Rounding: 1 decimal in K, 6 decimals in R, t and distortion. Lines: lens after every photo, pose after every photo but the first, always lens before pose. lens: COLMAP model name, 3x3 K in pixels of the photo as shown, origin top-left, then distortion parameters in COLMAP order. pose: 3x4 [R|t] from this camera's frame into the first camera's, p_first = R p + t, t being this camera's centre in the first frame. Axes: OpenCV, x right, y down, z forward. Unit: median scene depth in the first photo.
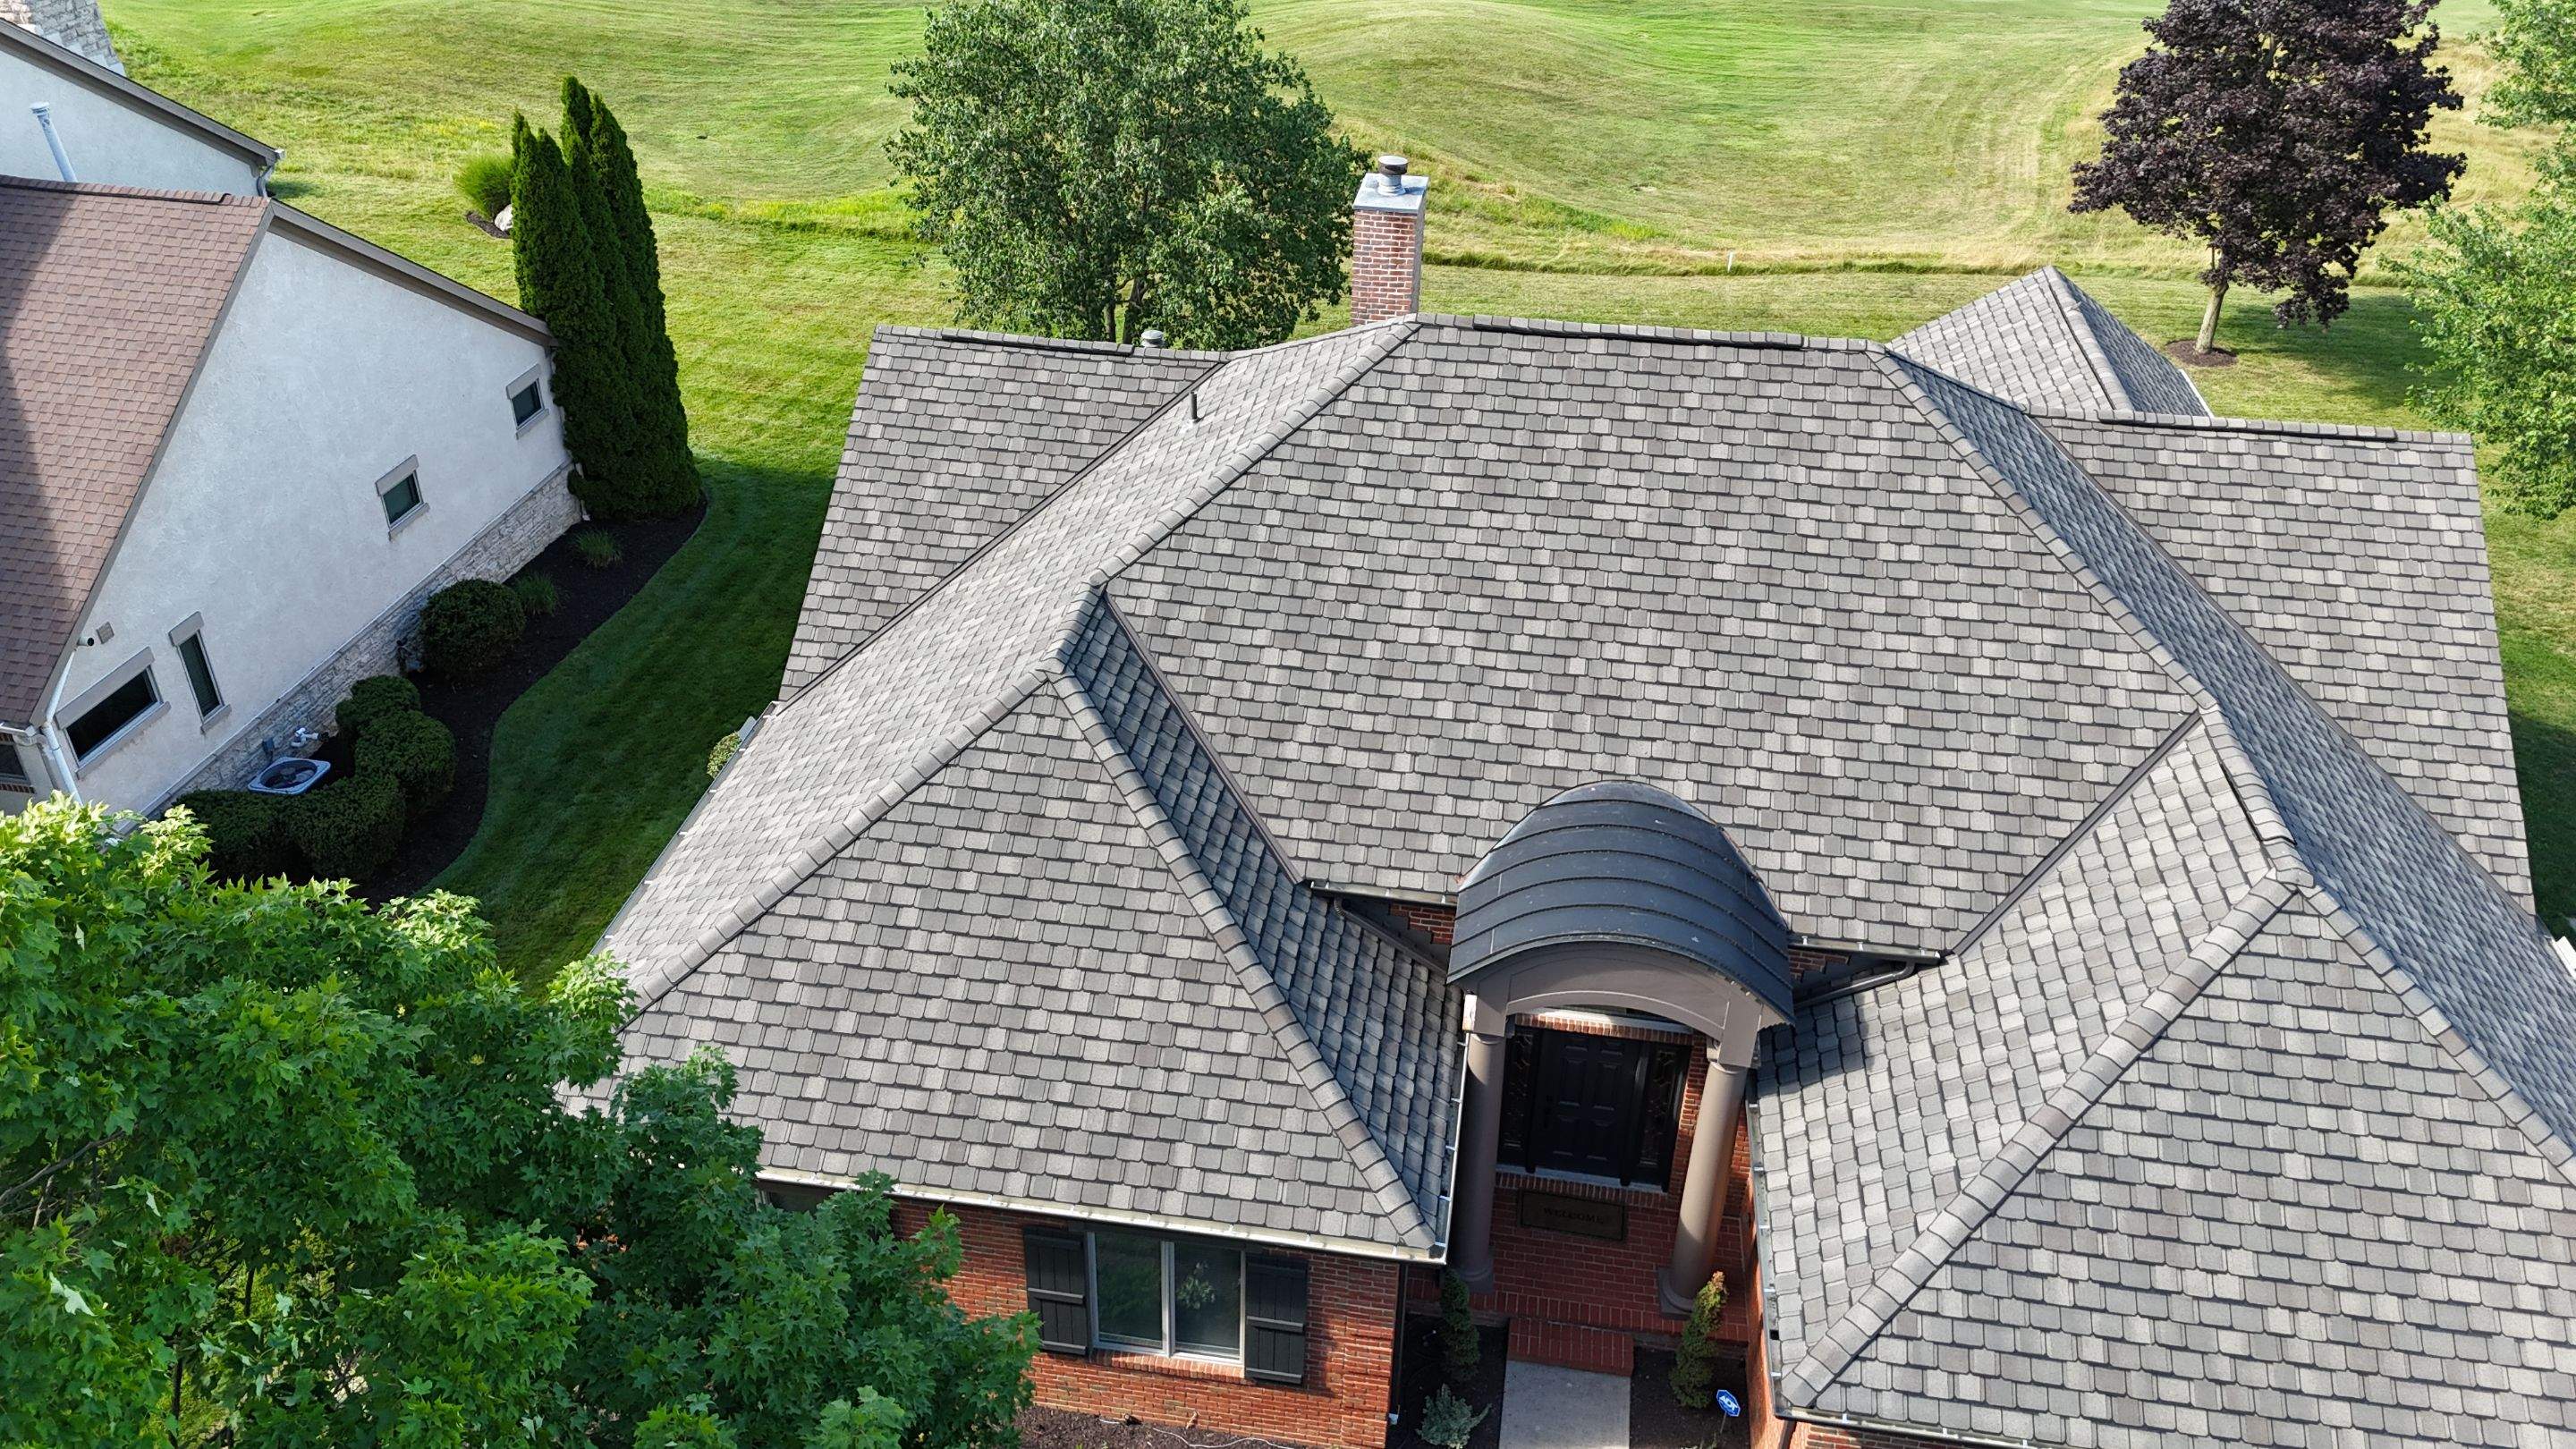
lens RADIAL K [[1892.6, 0, 1289.5], [0, 1892.6, 709.9], [0, 0, 1]] dist [0.096431, -0.104314]
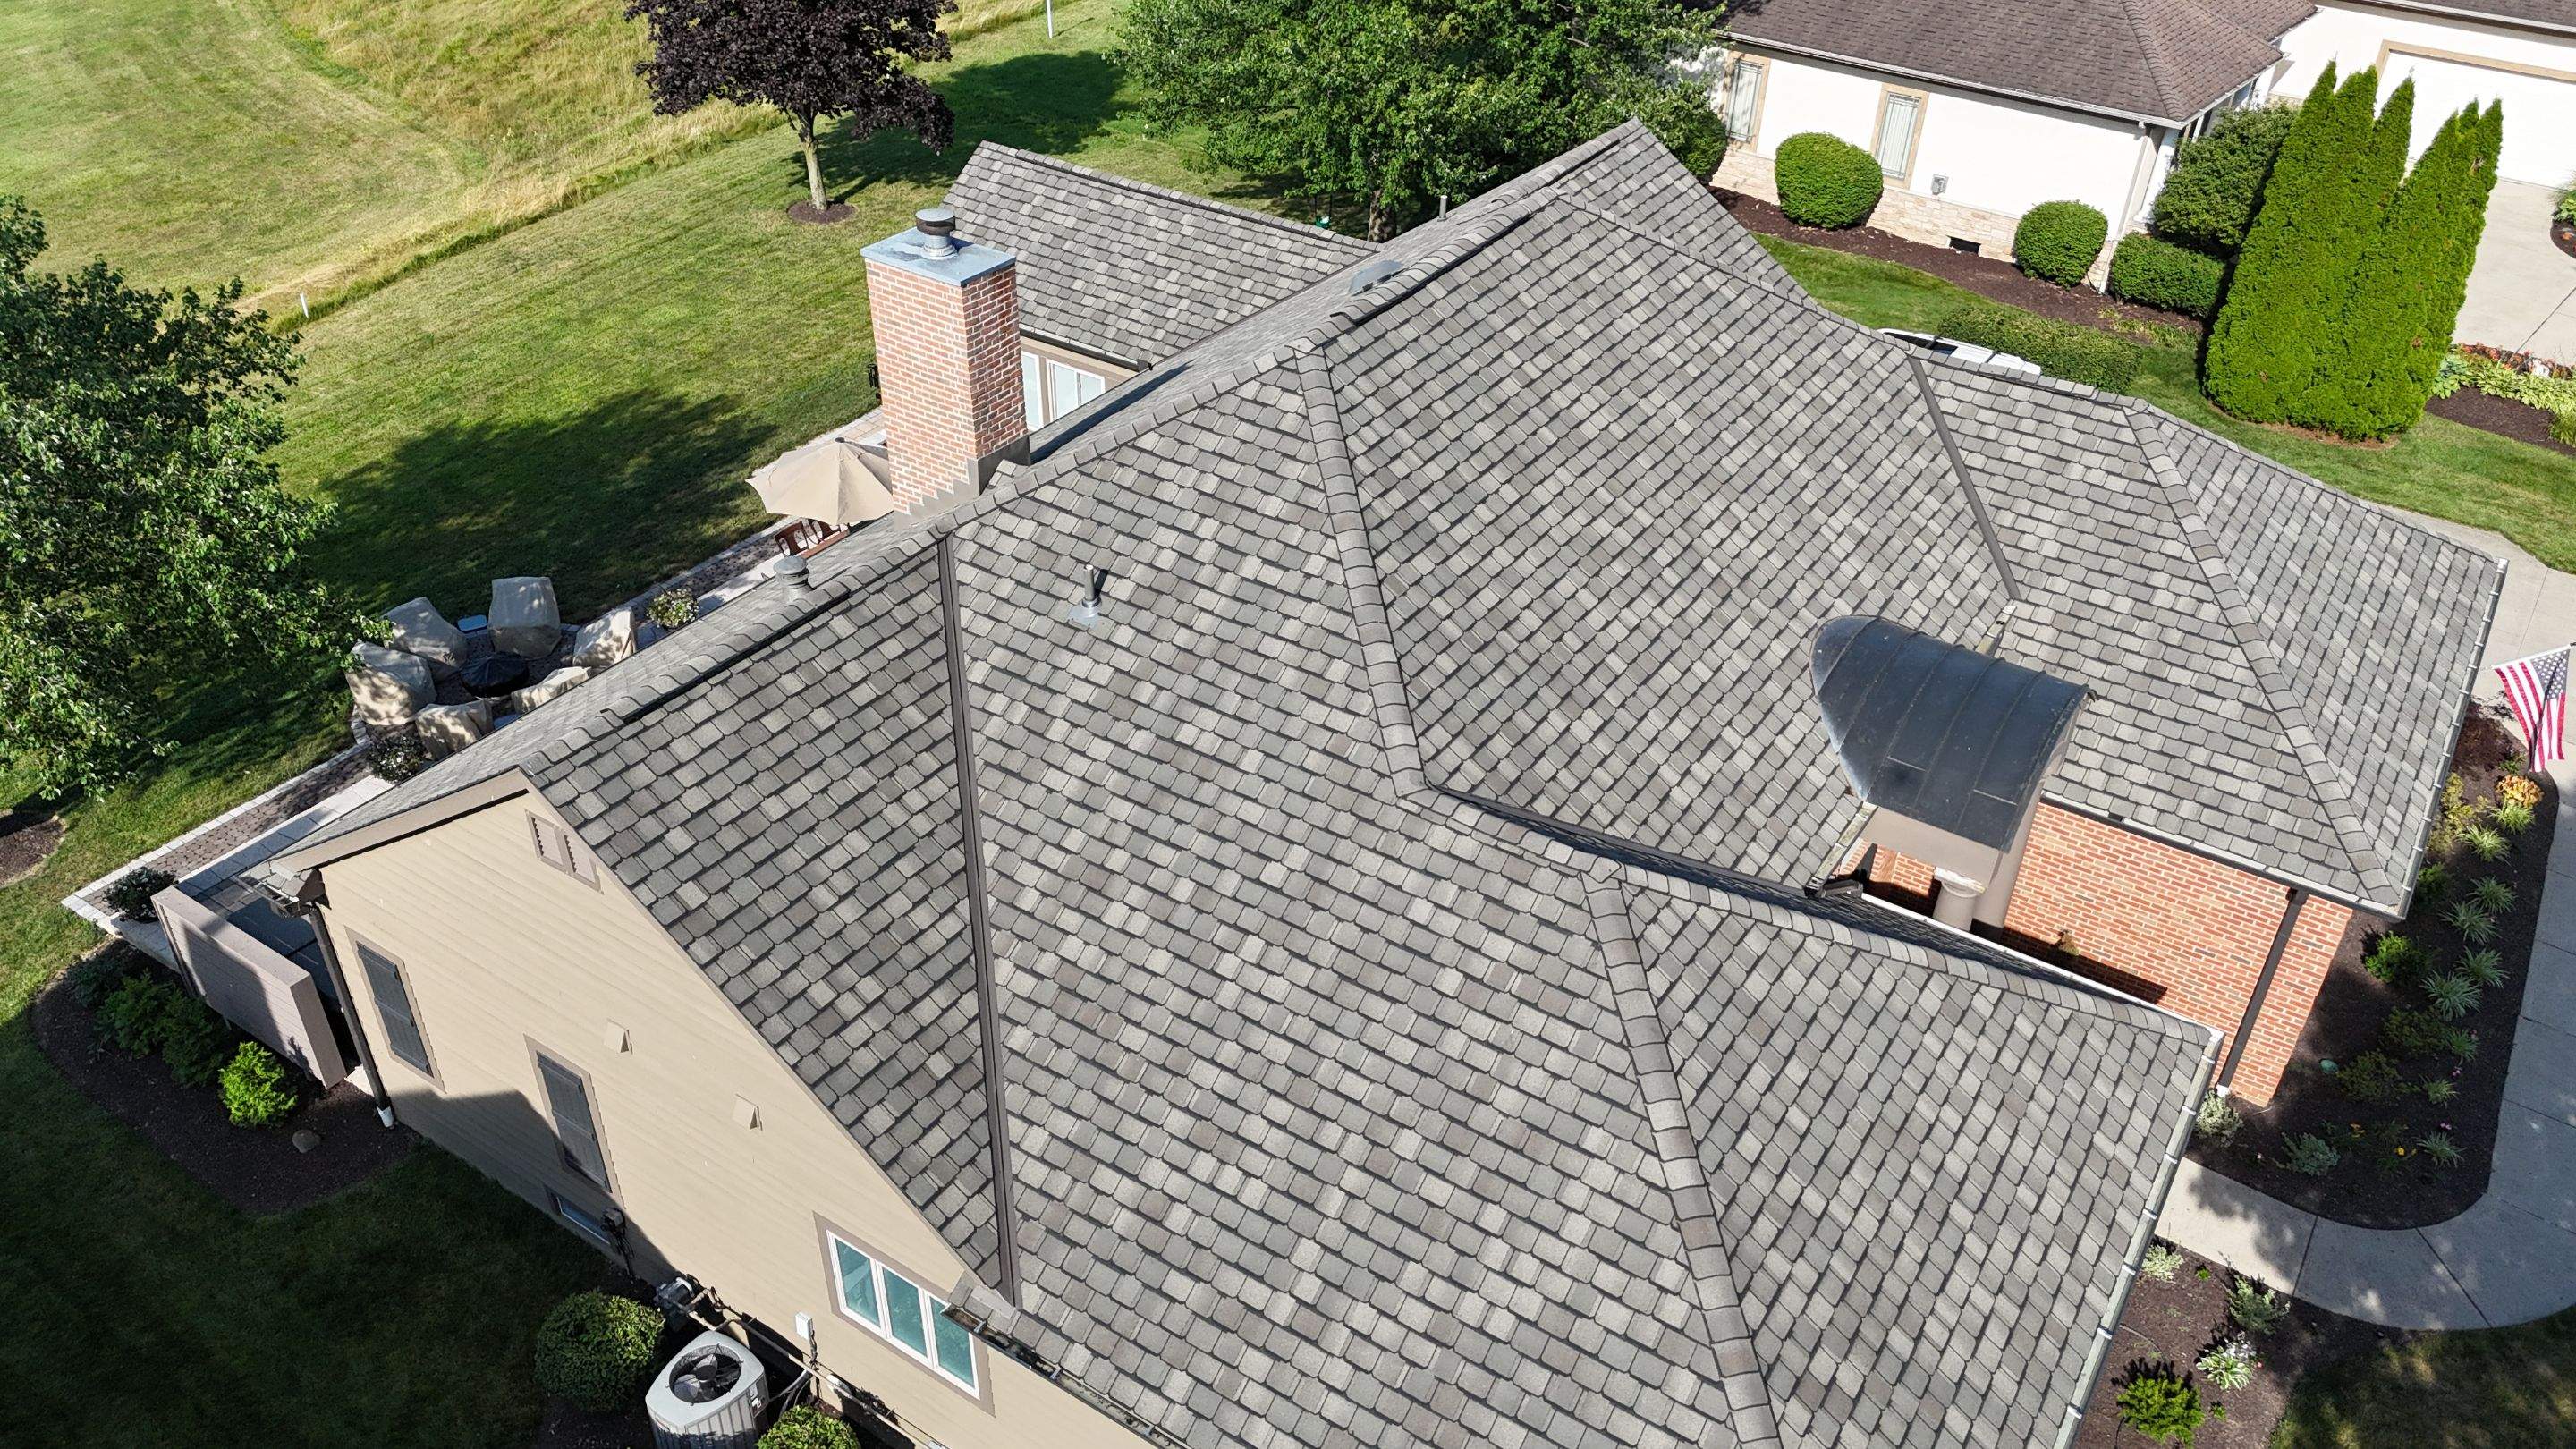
lens RADIAL K [[1892.6, 0, 1291.3], [0, 1892.6, 708.6], [0, 0, 1]] dist [0.096431, -0.104314]
pose [[0.428142, -0.523972, 0.736307, -0.683009], [0.479814, 0.822234, 0.306120, -0.357626], [-0.765815, 0.222227, 0.603442, 0.576175]]
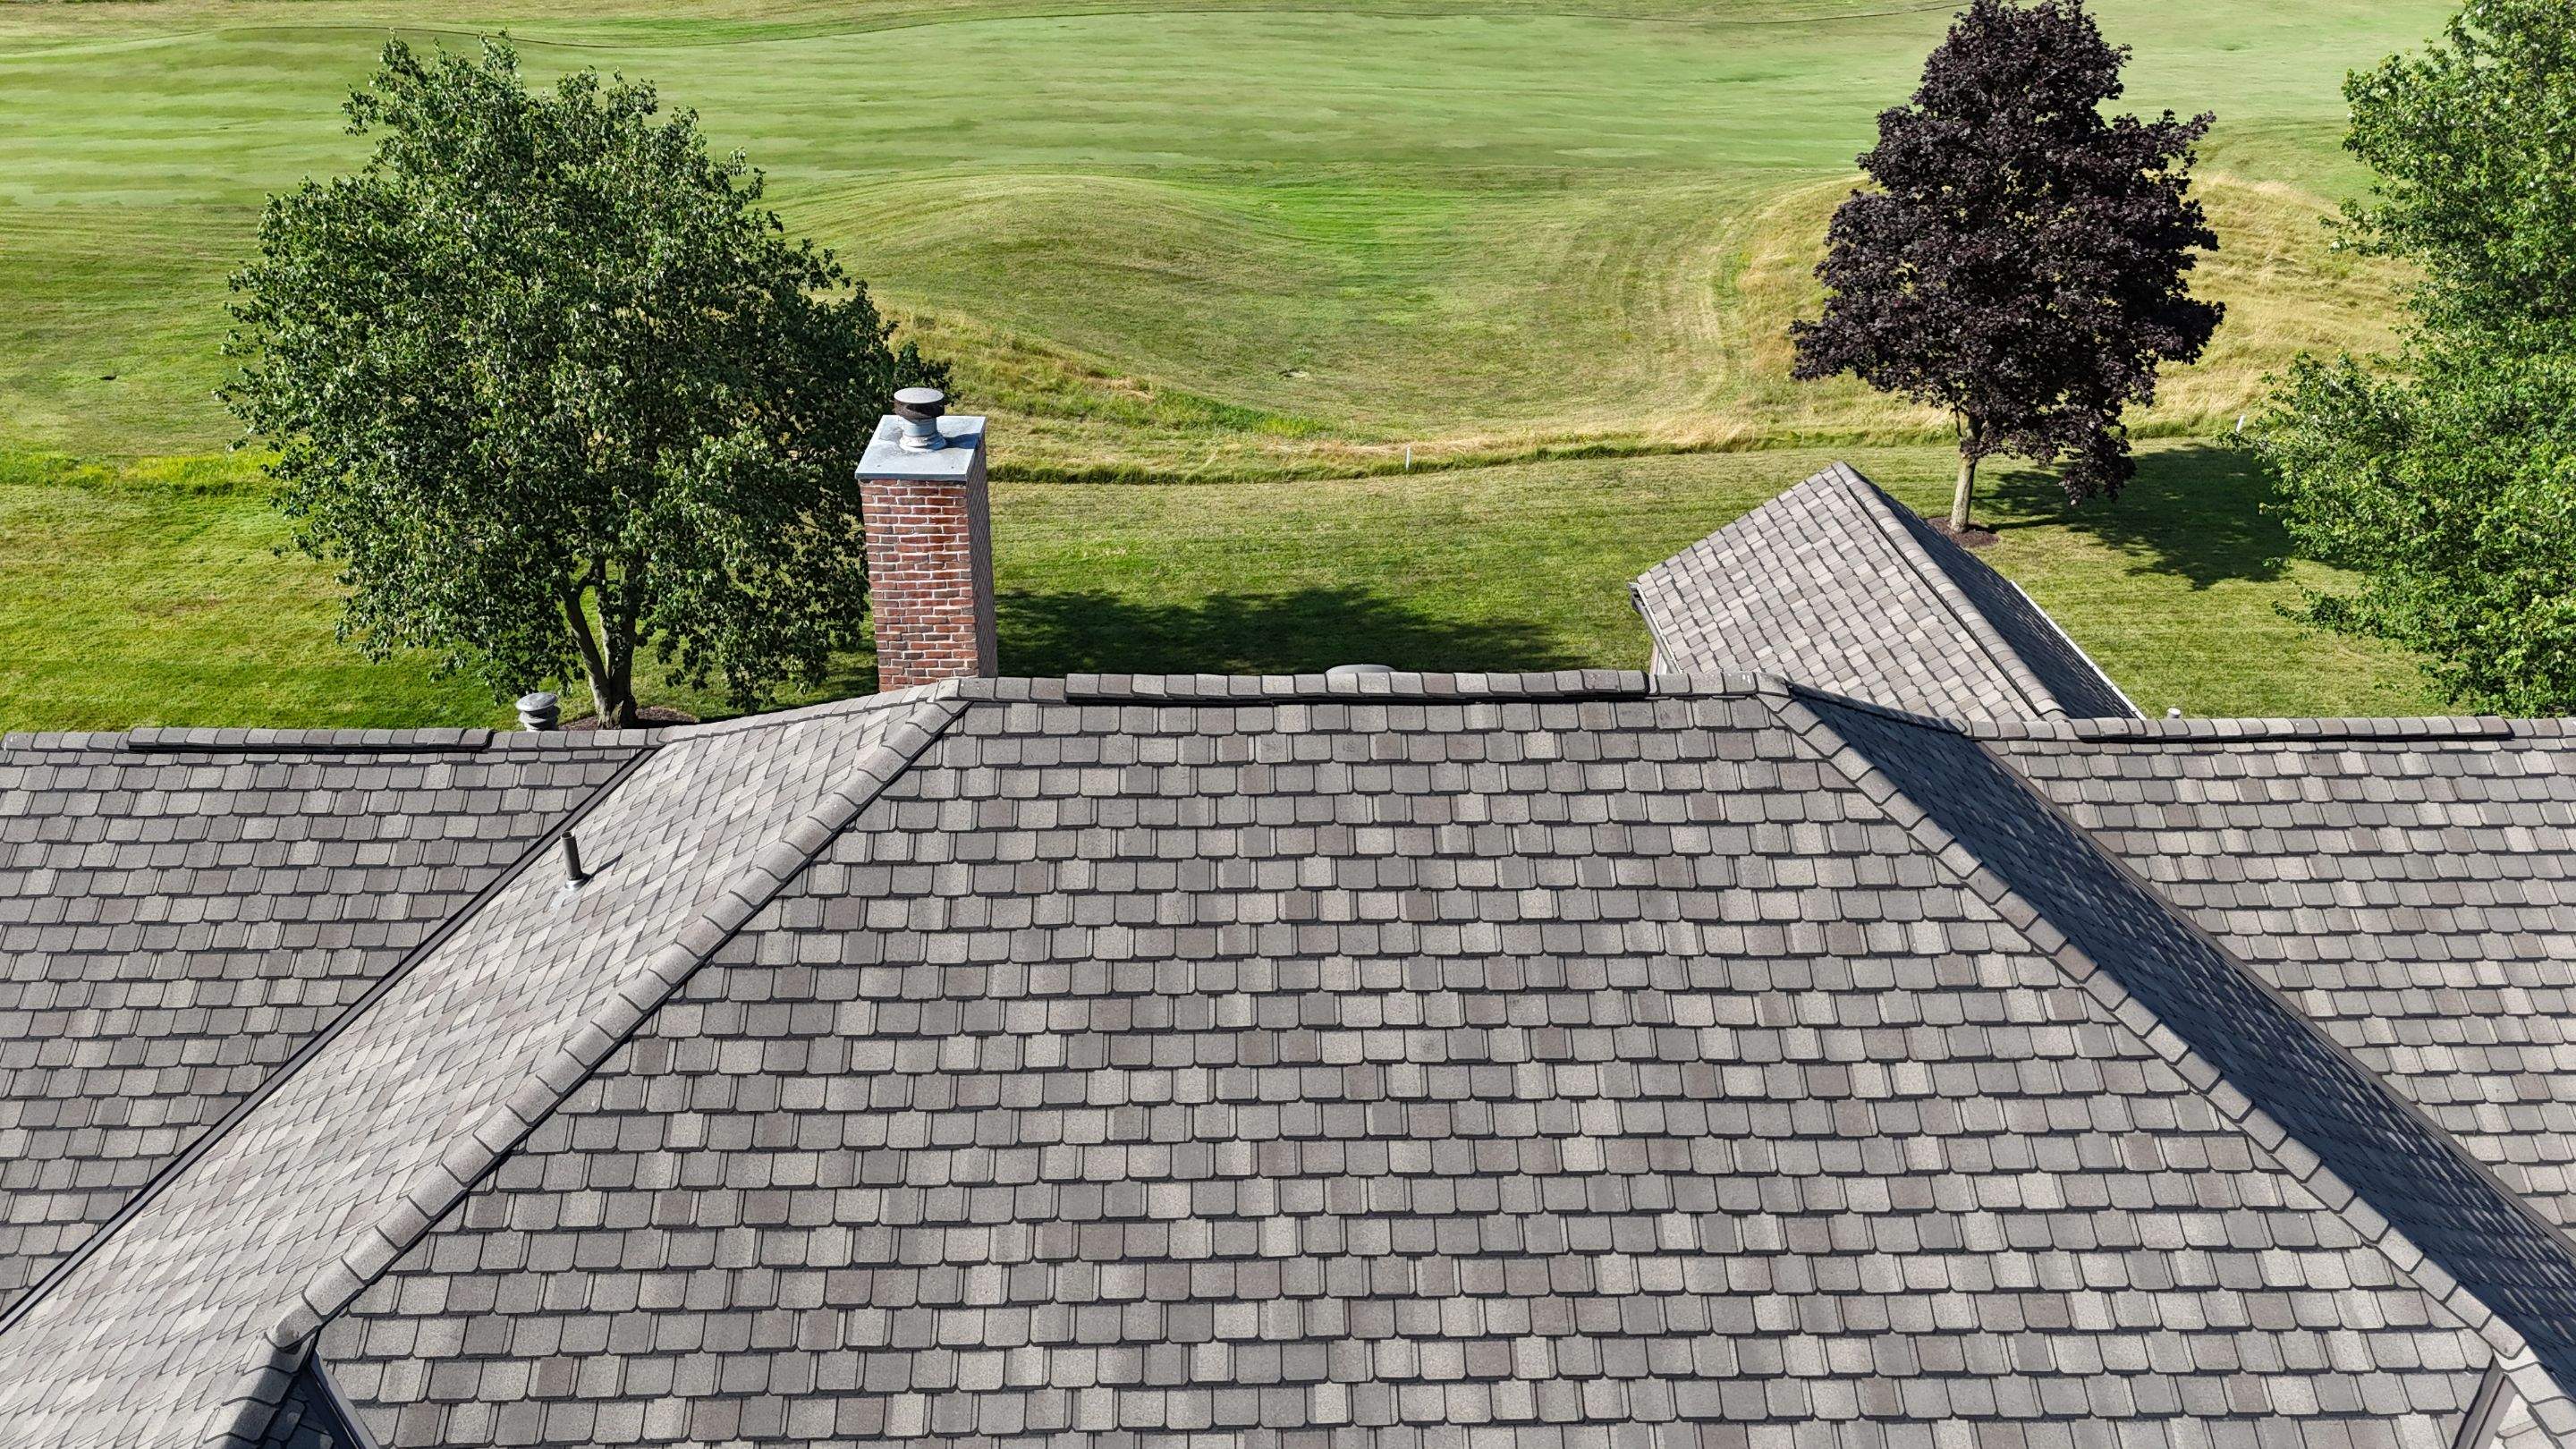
lens RADIAL K [[1892.6, 0, 1286.6], [0, 1892.6, 711.7], [0, 0, 1]] dist [0.096431, -0.104314]
pose [[0.982186, -0.089691, 0.165125, 0.073613], [0.103565, 0.991606, -0.077407, -0.158936], [-0.156796, 0.093129, 0.983230, 0.487169]]
